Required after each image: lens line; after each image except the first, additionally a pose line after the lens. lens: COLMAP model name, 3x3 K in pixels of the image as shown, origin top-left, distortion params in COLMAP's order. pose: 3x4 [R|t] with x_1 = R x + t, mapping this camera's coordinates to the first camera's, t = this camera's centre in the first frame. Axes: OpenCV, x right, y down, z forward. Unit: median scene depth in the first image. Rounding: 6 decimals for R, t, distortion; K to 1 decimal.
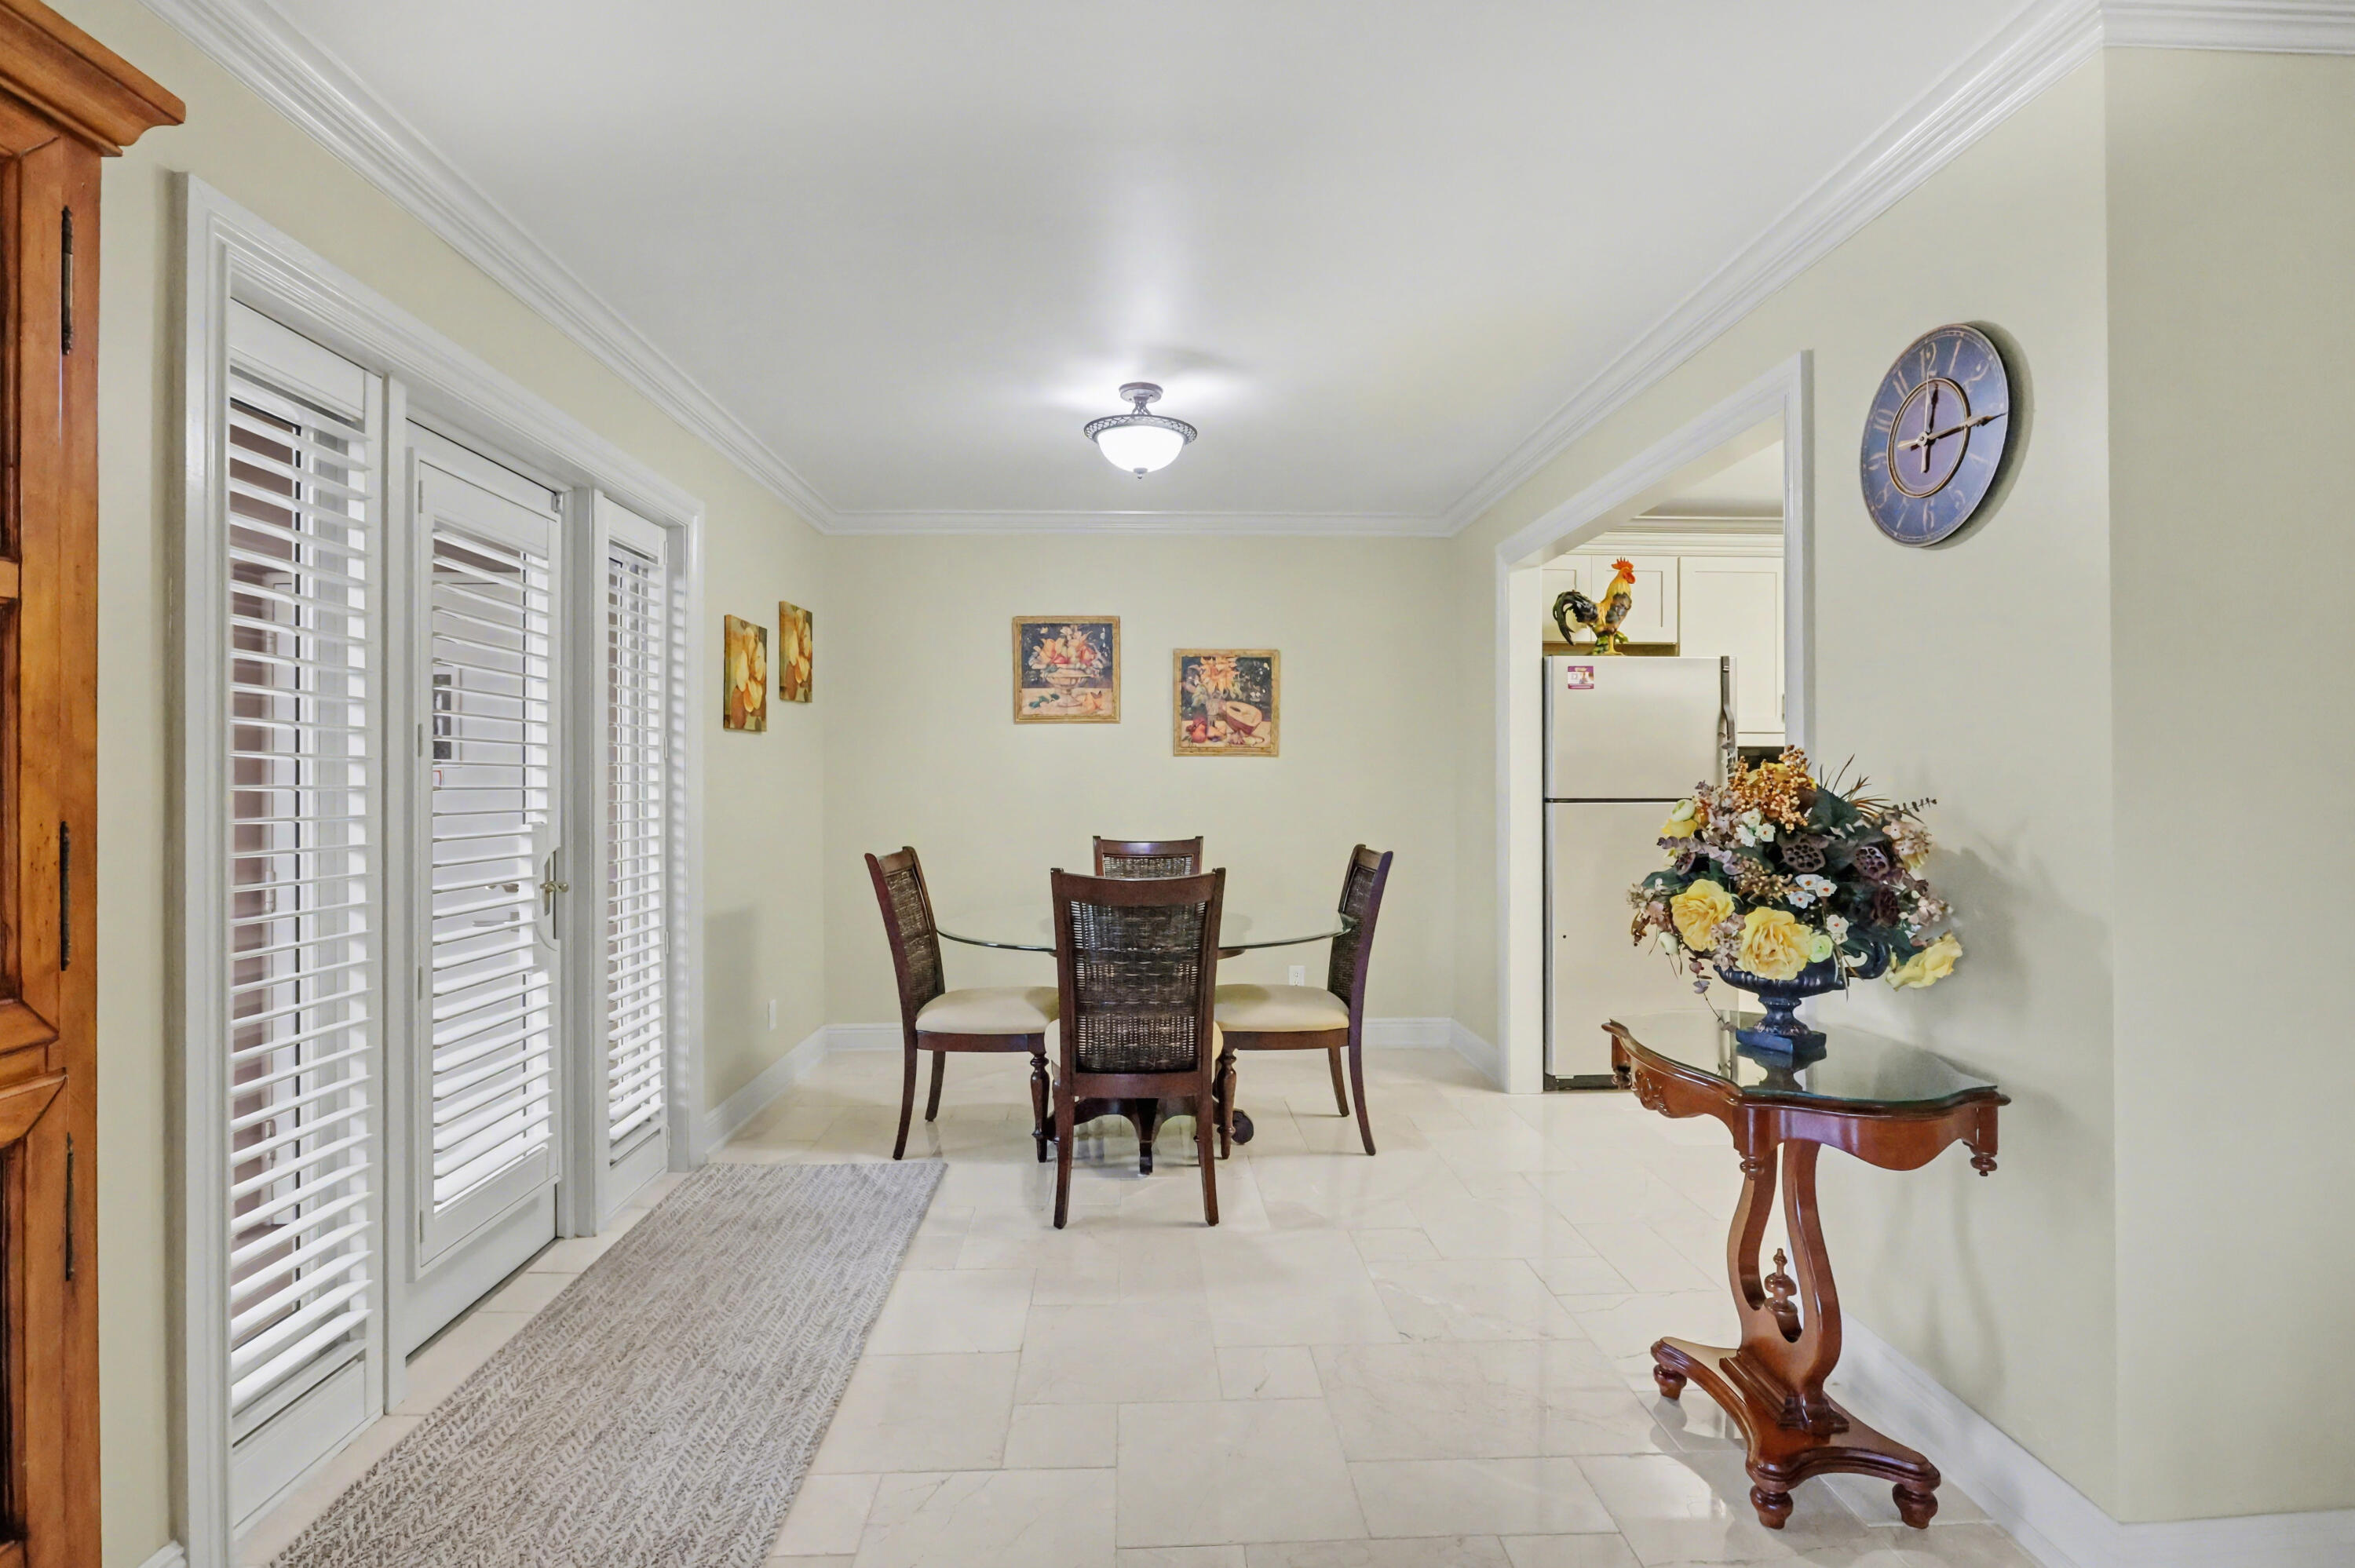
lens RADIAL K [[1127.5, 0, 1172.9], [0, 1127.5, 779.8], [0, 0, 1]] dist [-0.004859, 0.001262]
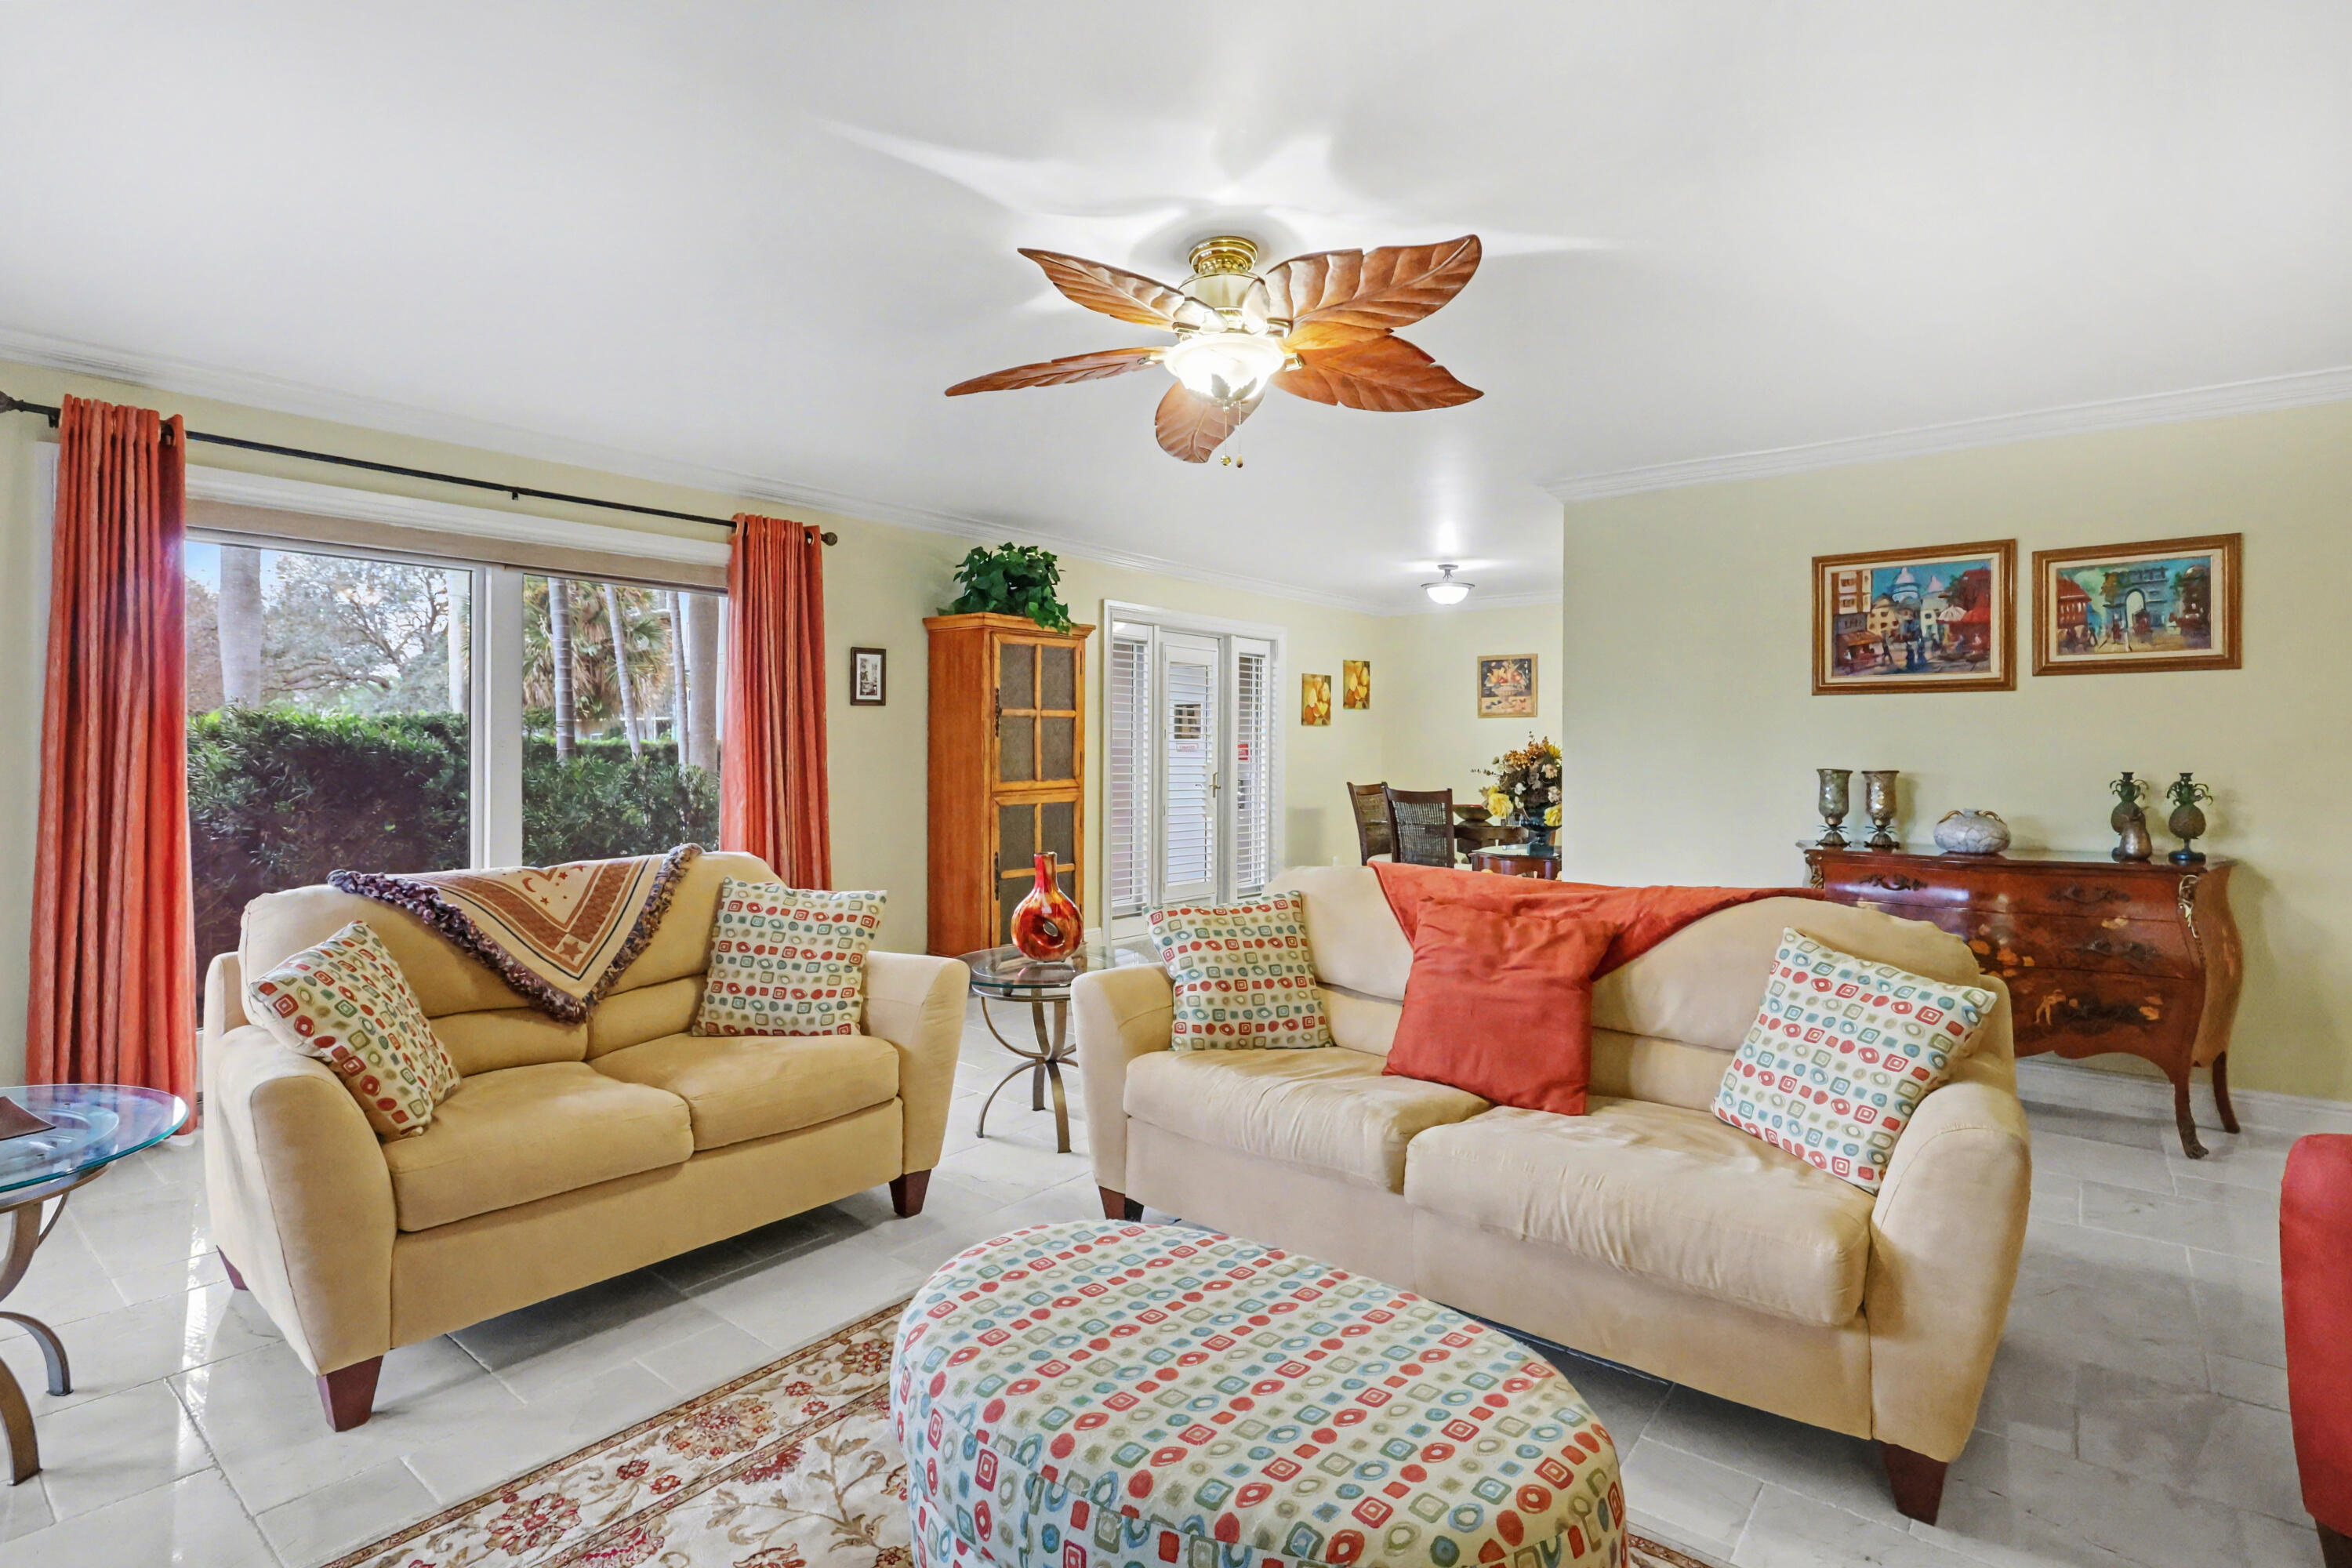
lens RADIAL K [[1151.6, 0, 1181.7], [0, 1151.6, 745.1], [0, 0, 1]] dist [-0.003372, 0.000012]
pose [[0.756259, 0.006602, -0.654239, 0.854398], [-0.010941, 0.999937, -0.002556, 0.002384], [0.654181, 0.009091, 0.756283, -0.817046]]
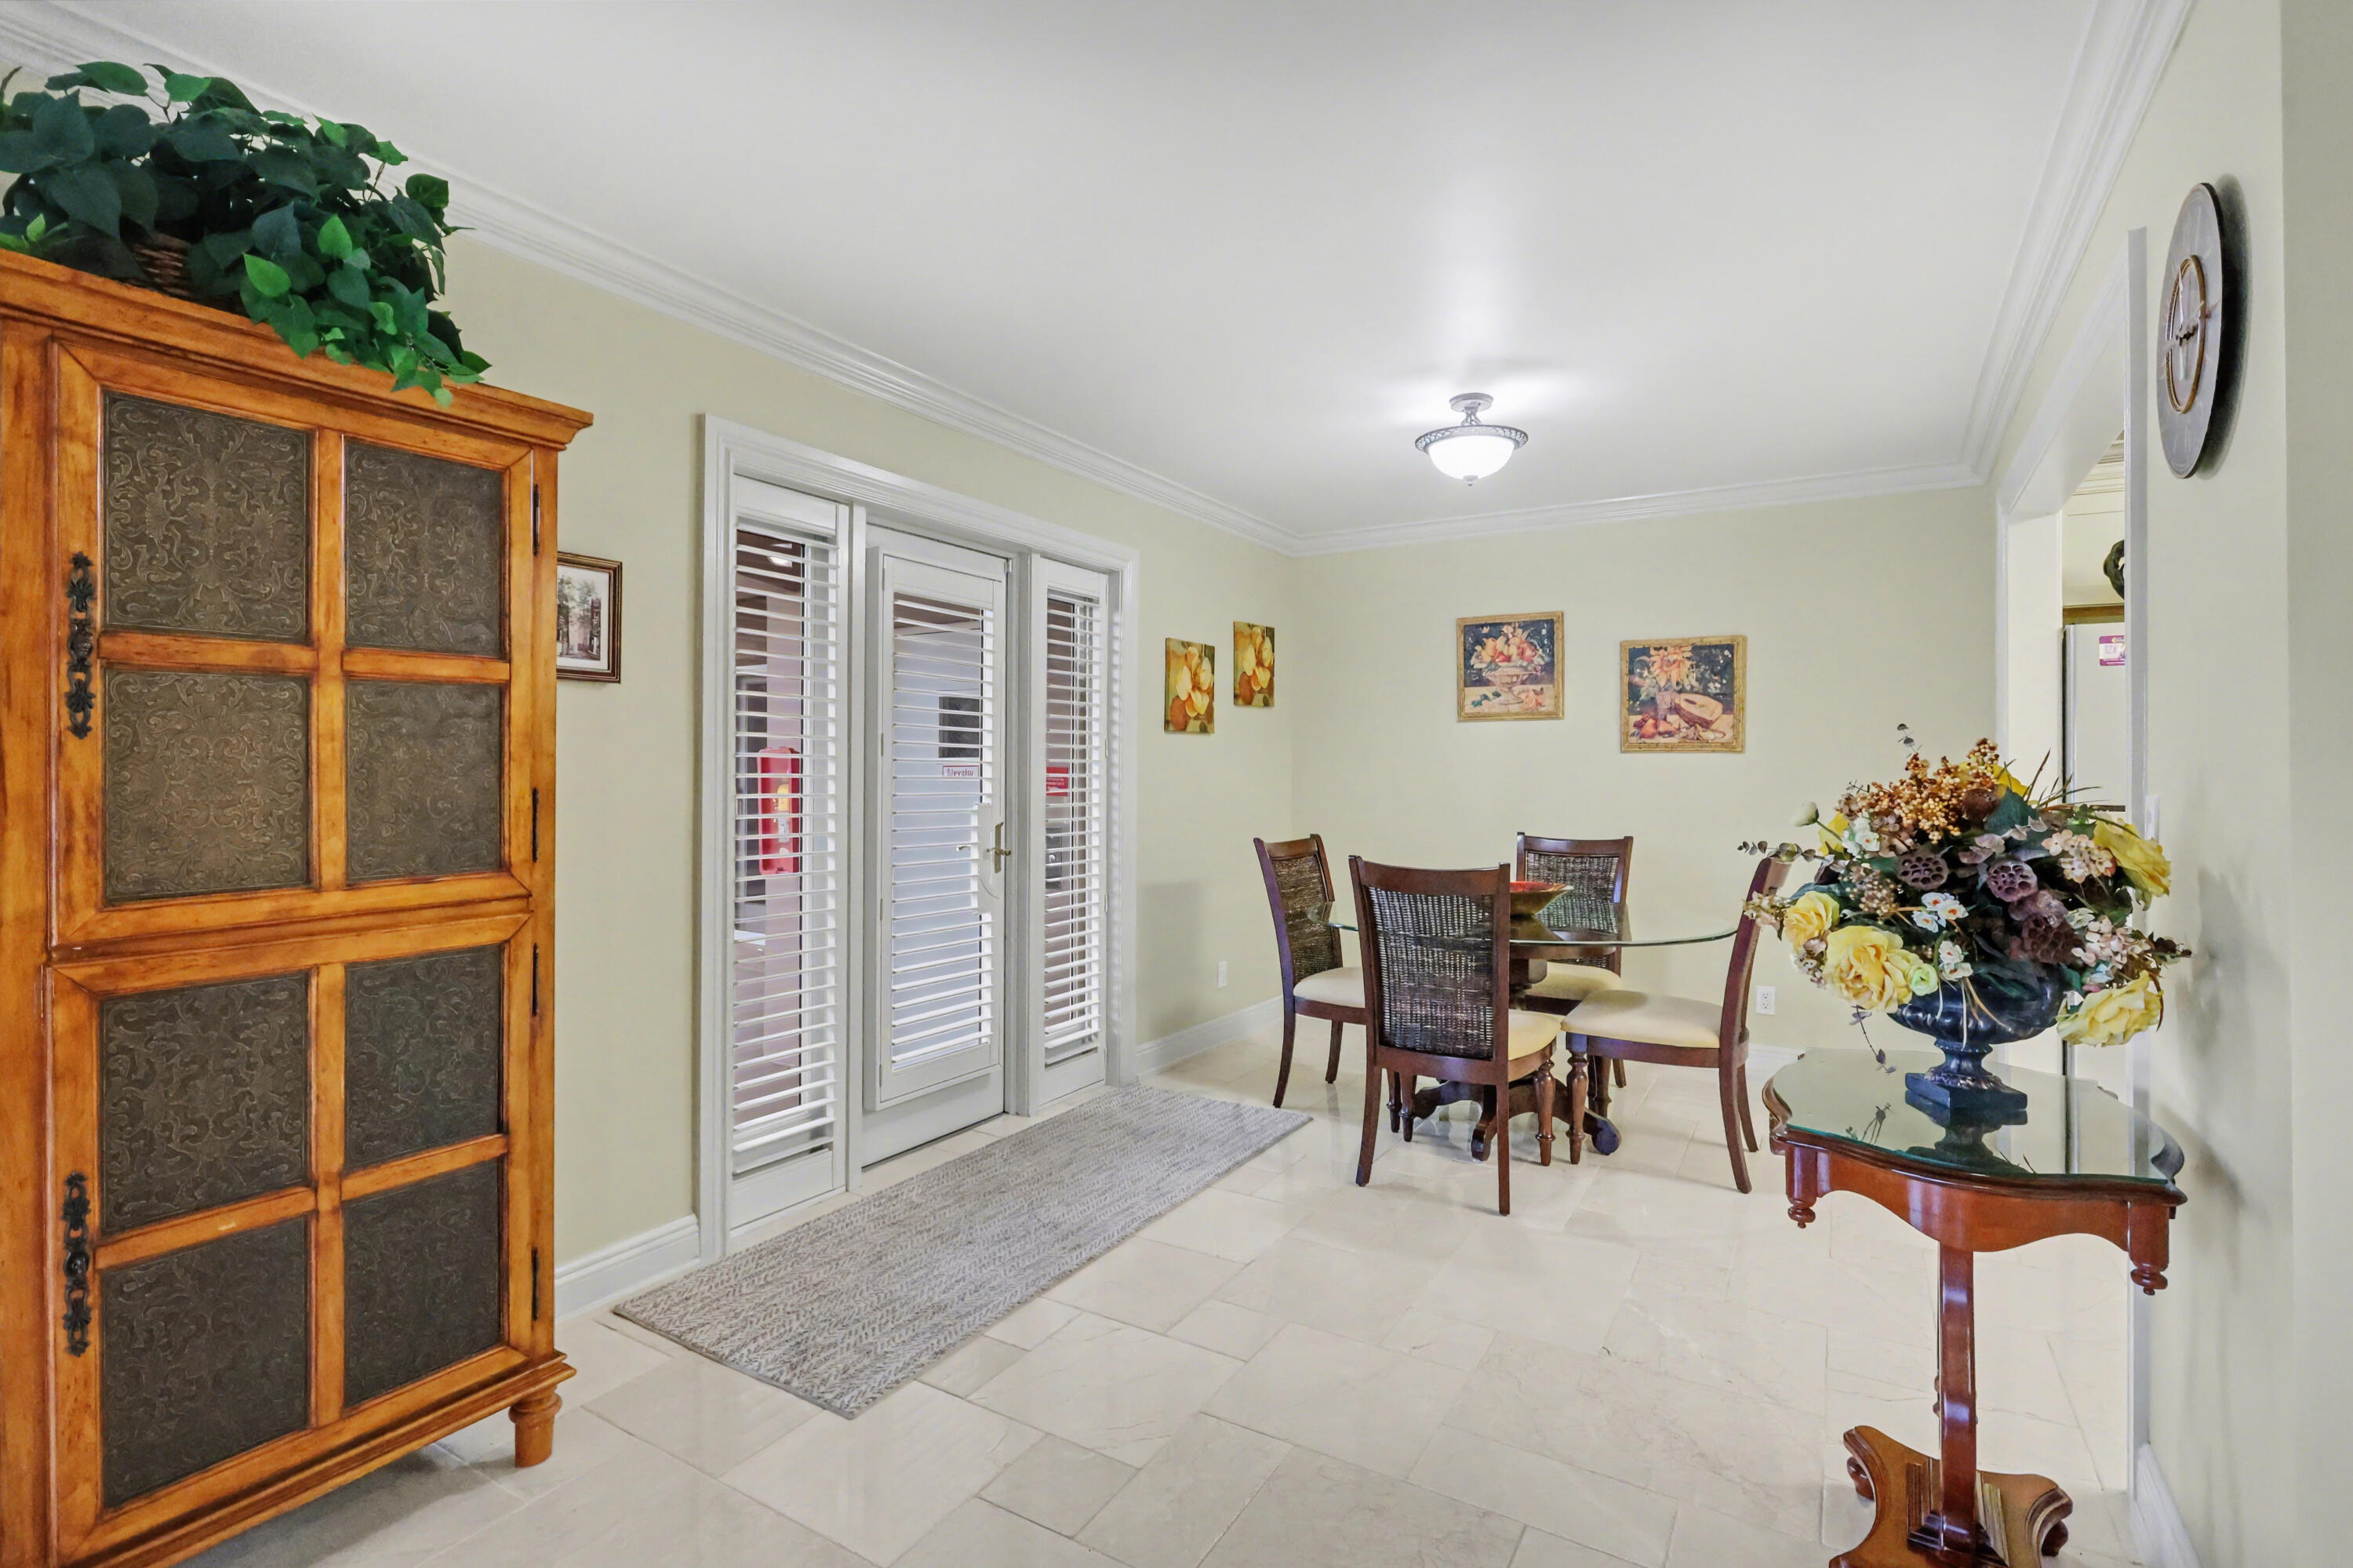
lens RADIAL K [[1115.1, 0, 1157.6], [0, 1115.1, 766.9], [0, 0, 1]] dist [-0.019178, 0.001498]
pose [[0.828888, 0.004171, -0.559399, 0.256601], [-0.008915, 0.999944, -0.005755, 0.000064], [0.559343, 0.009758, 0.828879, -0.005085]]
